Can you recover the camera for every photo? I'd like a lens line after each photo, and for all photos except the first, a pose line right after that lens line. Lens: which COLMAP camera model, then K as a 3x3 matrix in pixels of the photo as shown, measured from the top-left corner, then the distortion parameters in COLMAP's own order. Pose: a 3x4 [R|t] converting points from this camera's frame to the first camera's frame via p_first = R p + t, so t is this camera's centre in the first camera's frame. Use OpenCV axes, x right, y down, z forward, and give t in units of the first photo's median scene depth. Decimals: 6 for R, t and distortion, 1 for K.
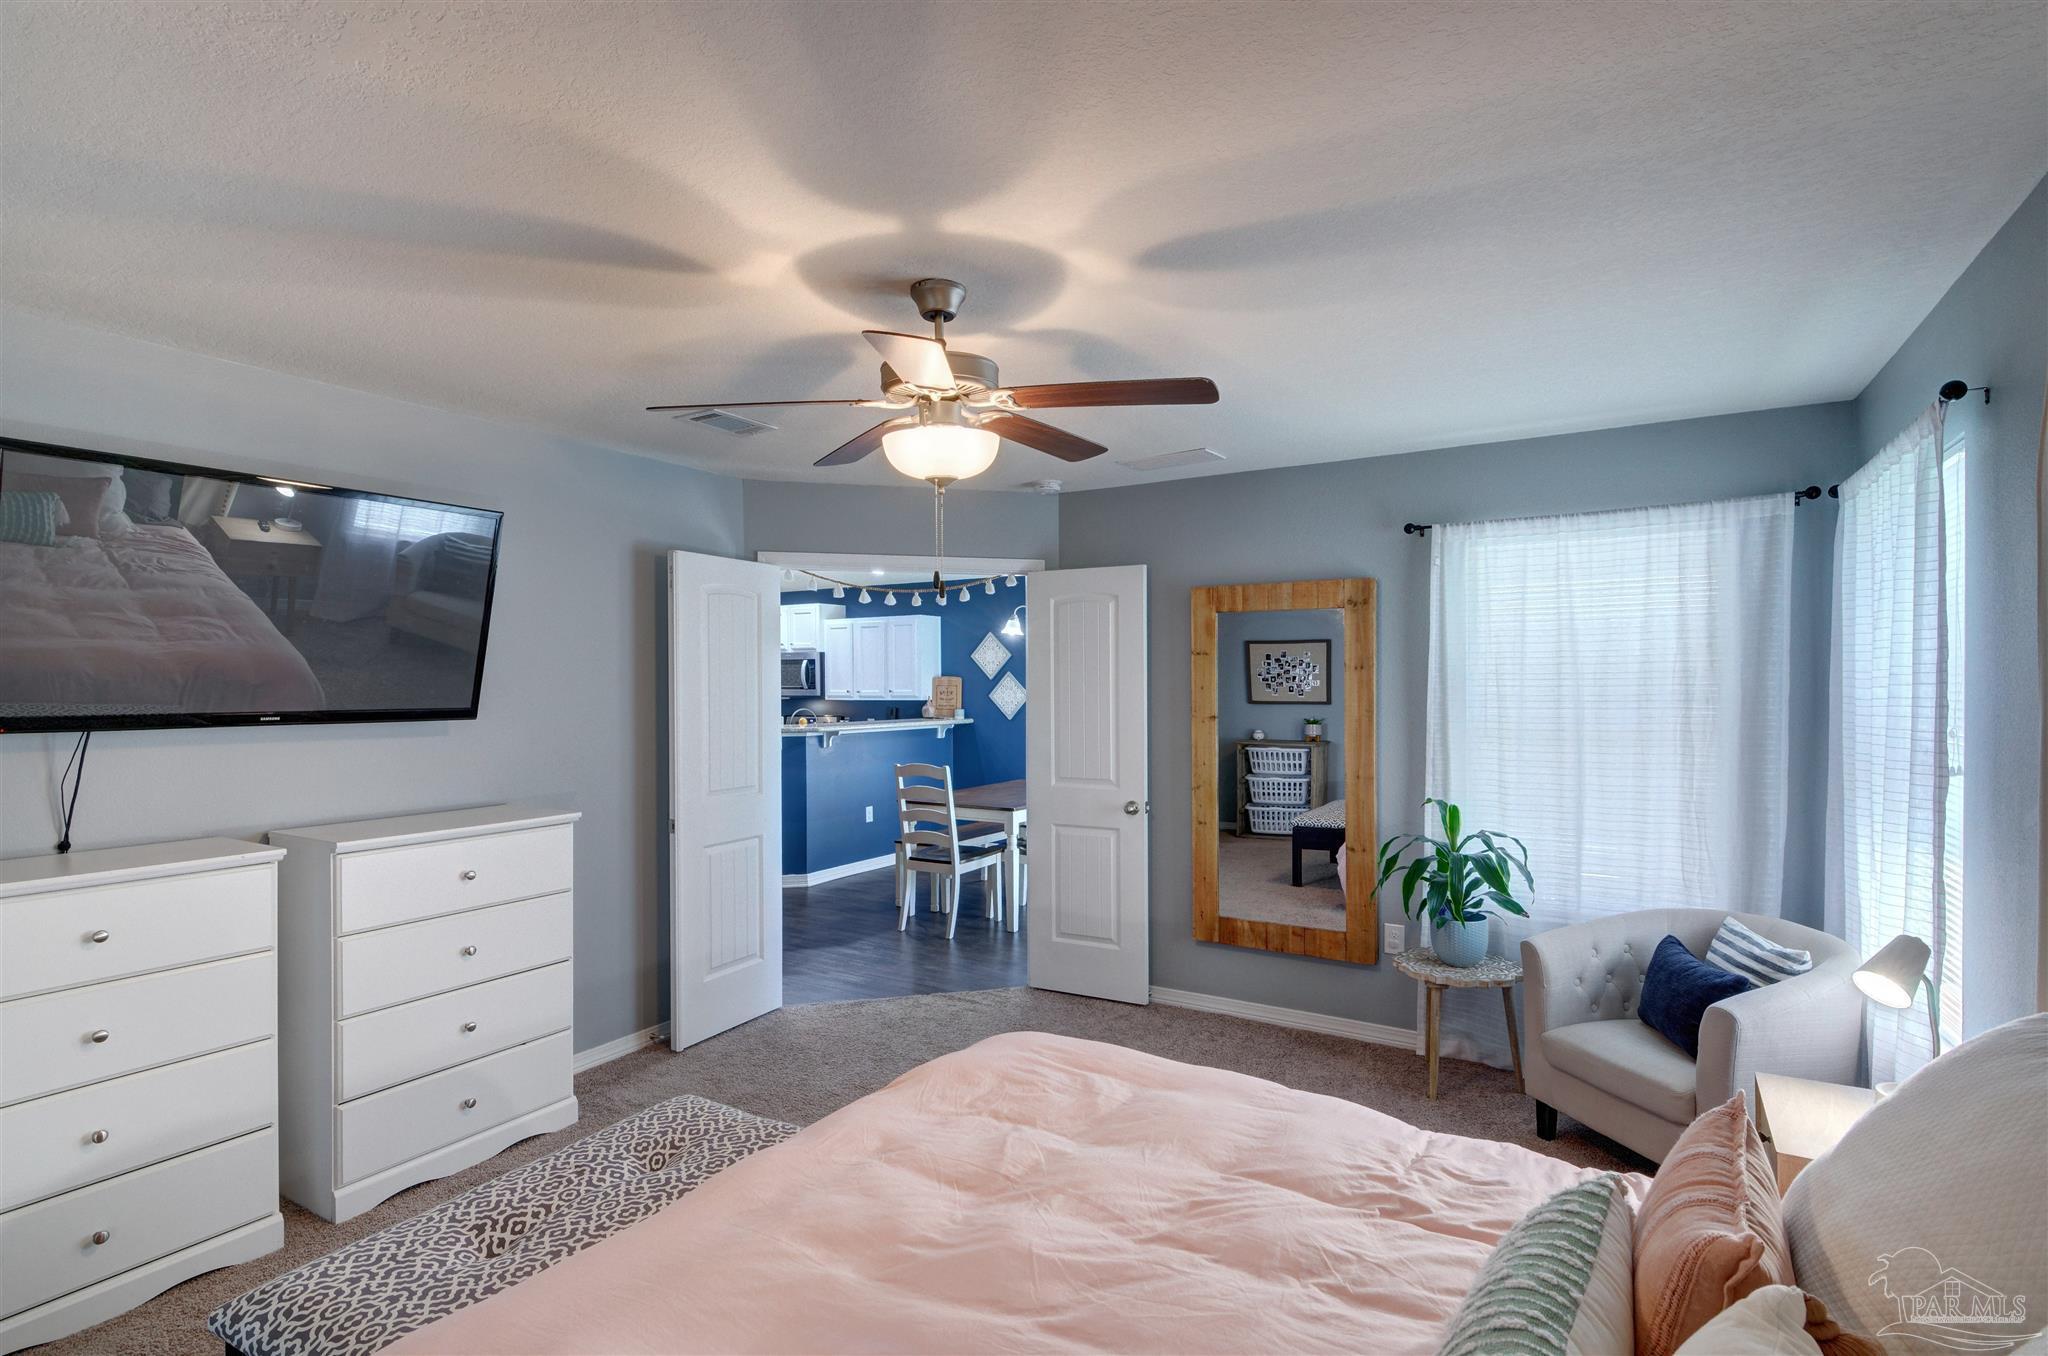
lens RADIAL K [[984.8, 0, 1035.5], [0, 984.8, 675.6], [0, 0, 1]] dist [0.001103, 0.000322]
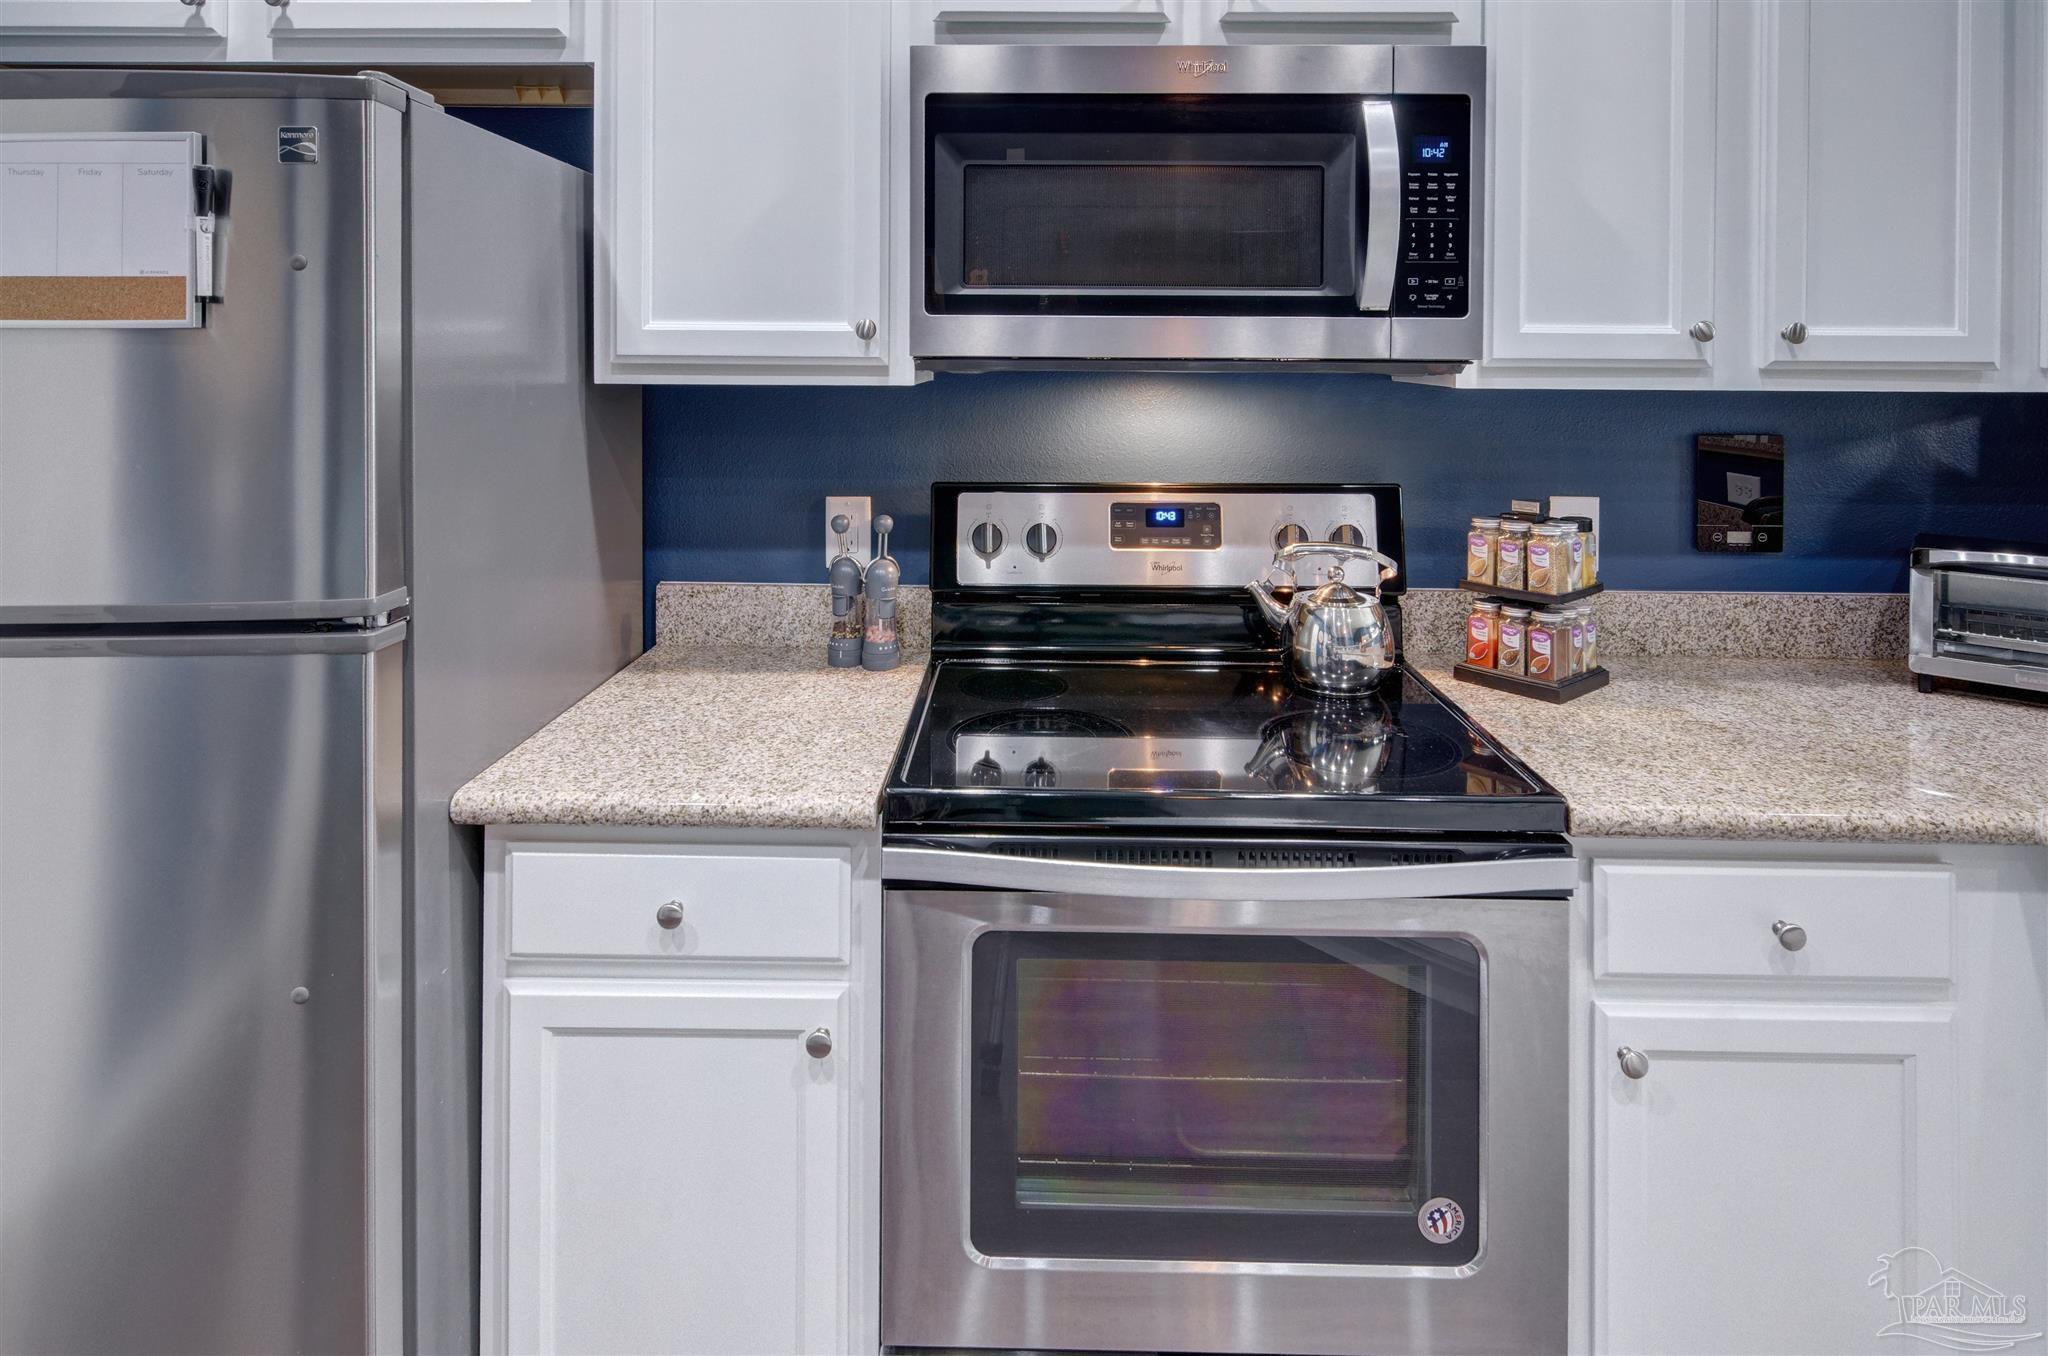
lens RADIAL K [[1115.0, 0, 1016.4], [0, 1115.0, 358.0], [0, 0, 1]] dist [0.003459, -0.001105]
pose [[0.873766, 0.009800, 0.486248, -0.376327], [-0.014803, 0.999870, 0.006449, 0.021302], [-0.486121, -0.012833, 0.873797, 0.947078]]
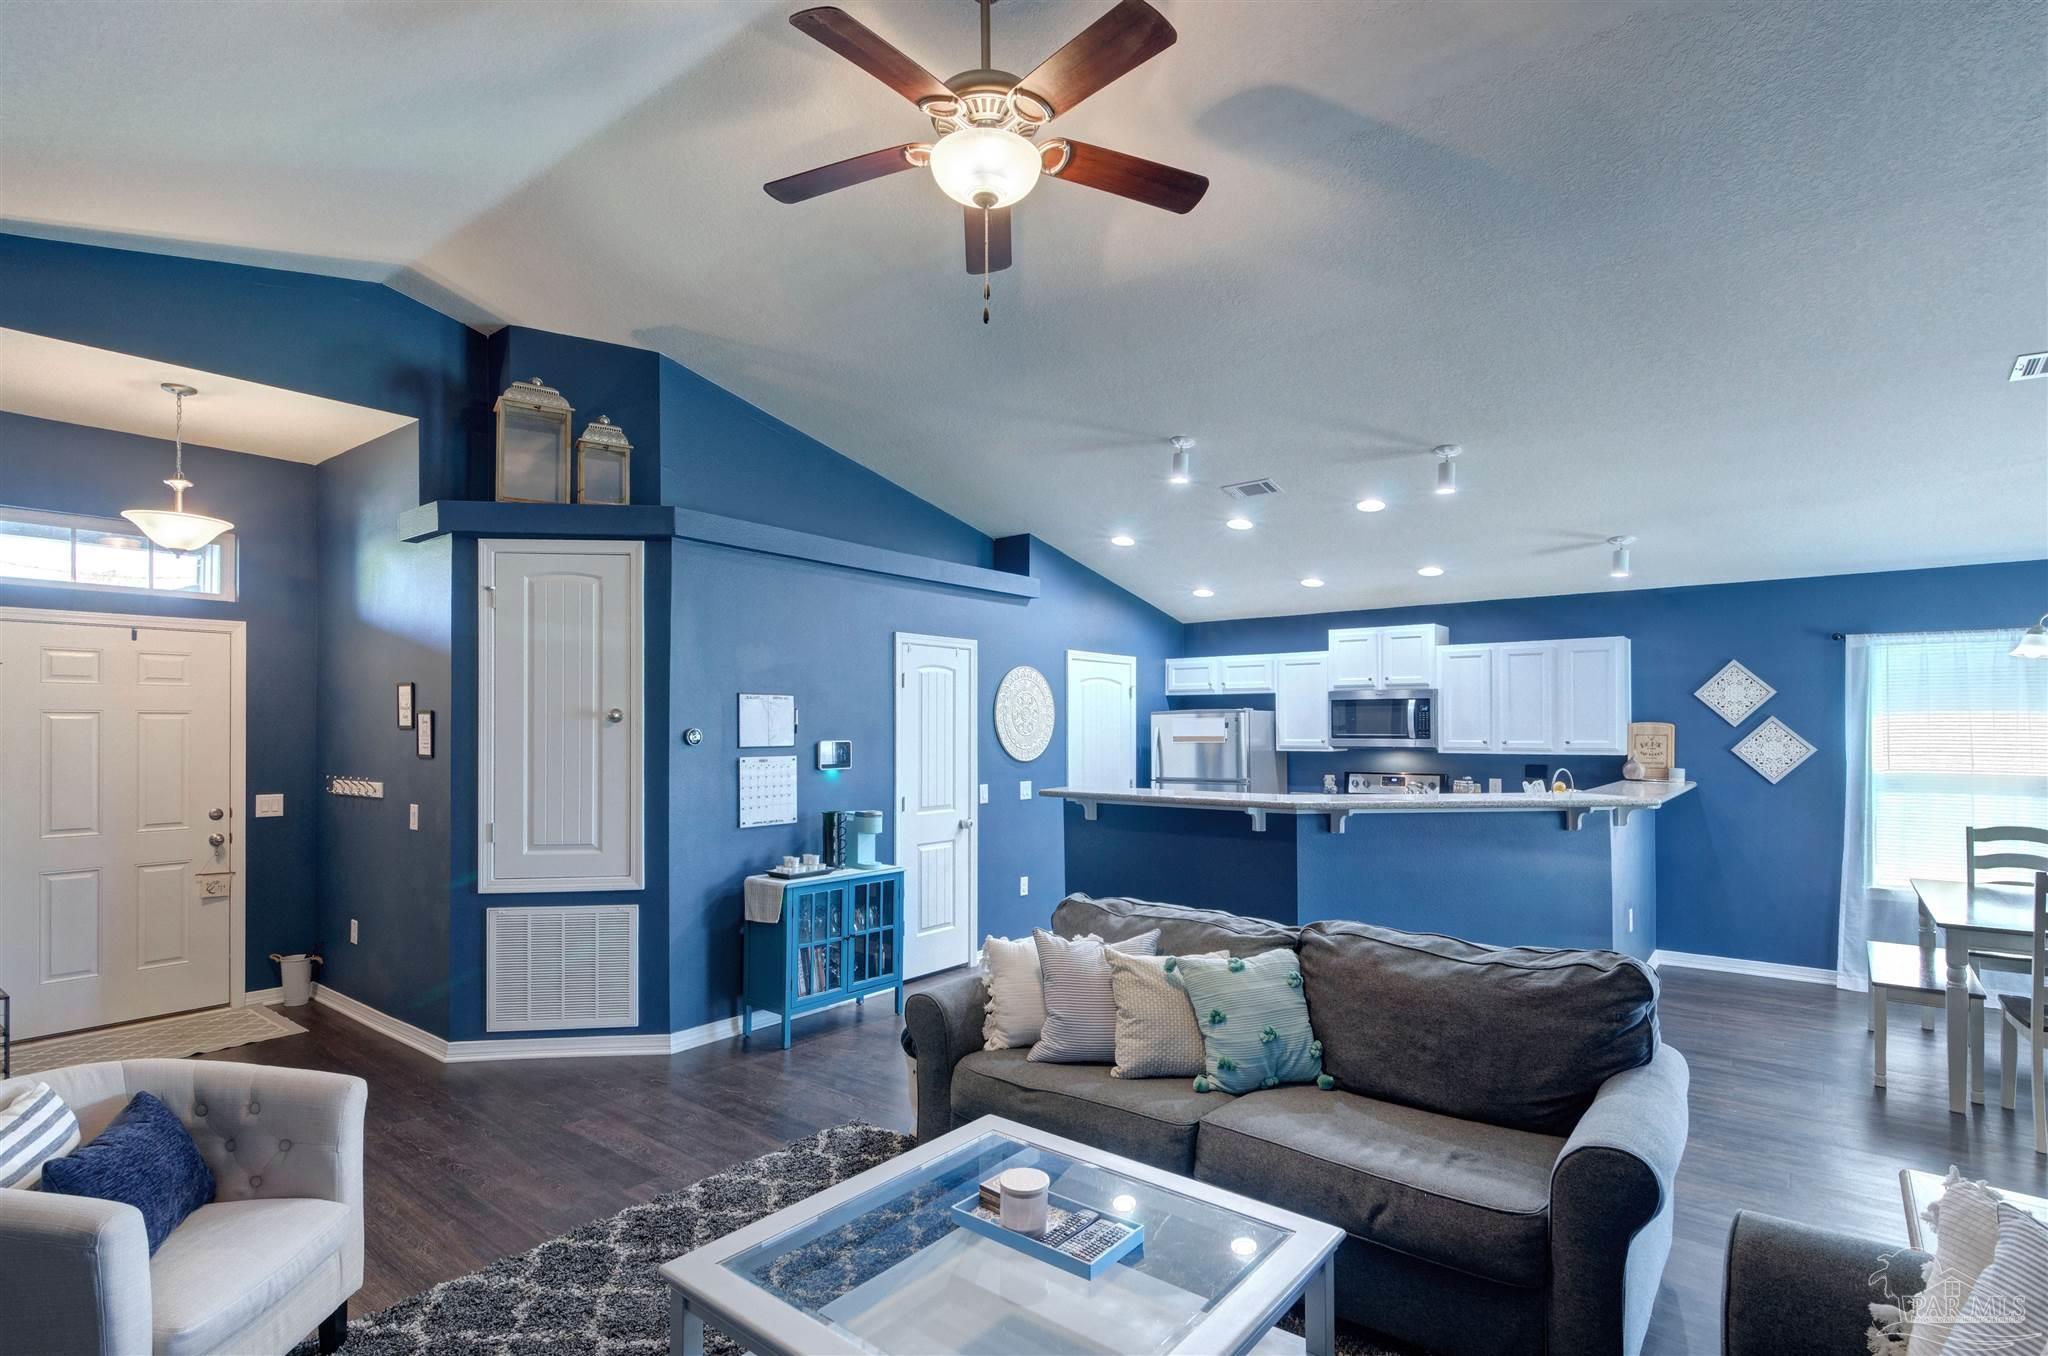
lens RADIAL K [[984.8, 0, 1024.1], [0, 984.8, 727.9], [0, 0, 1]] dist [0.001103, 0.000322]
pose [[0.990860, 0.004388, -0.134820, -0.453532], [-0.003073, 0.999946, 0.009958, -0.000877], [0.134856, -0.009453, 0.990820, 0.231361]]
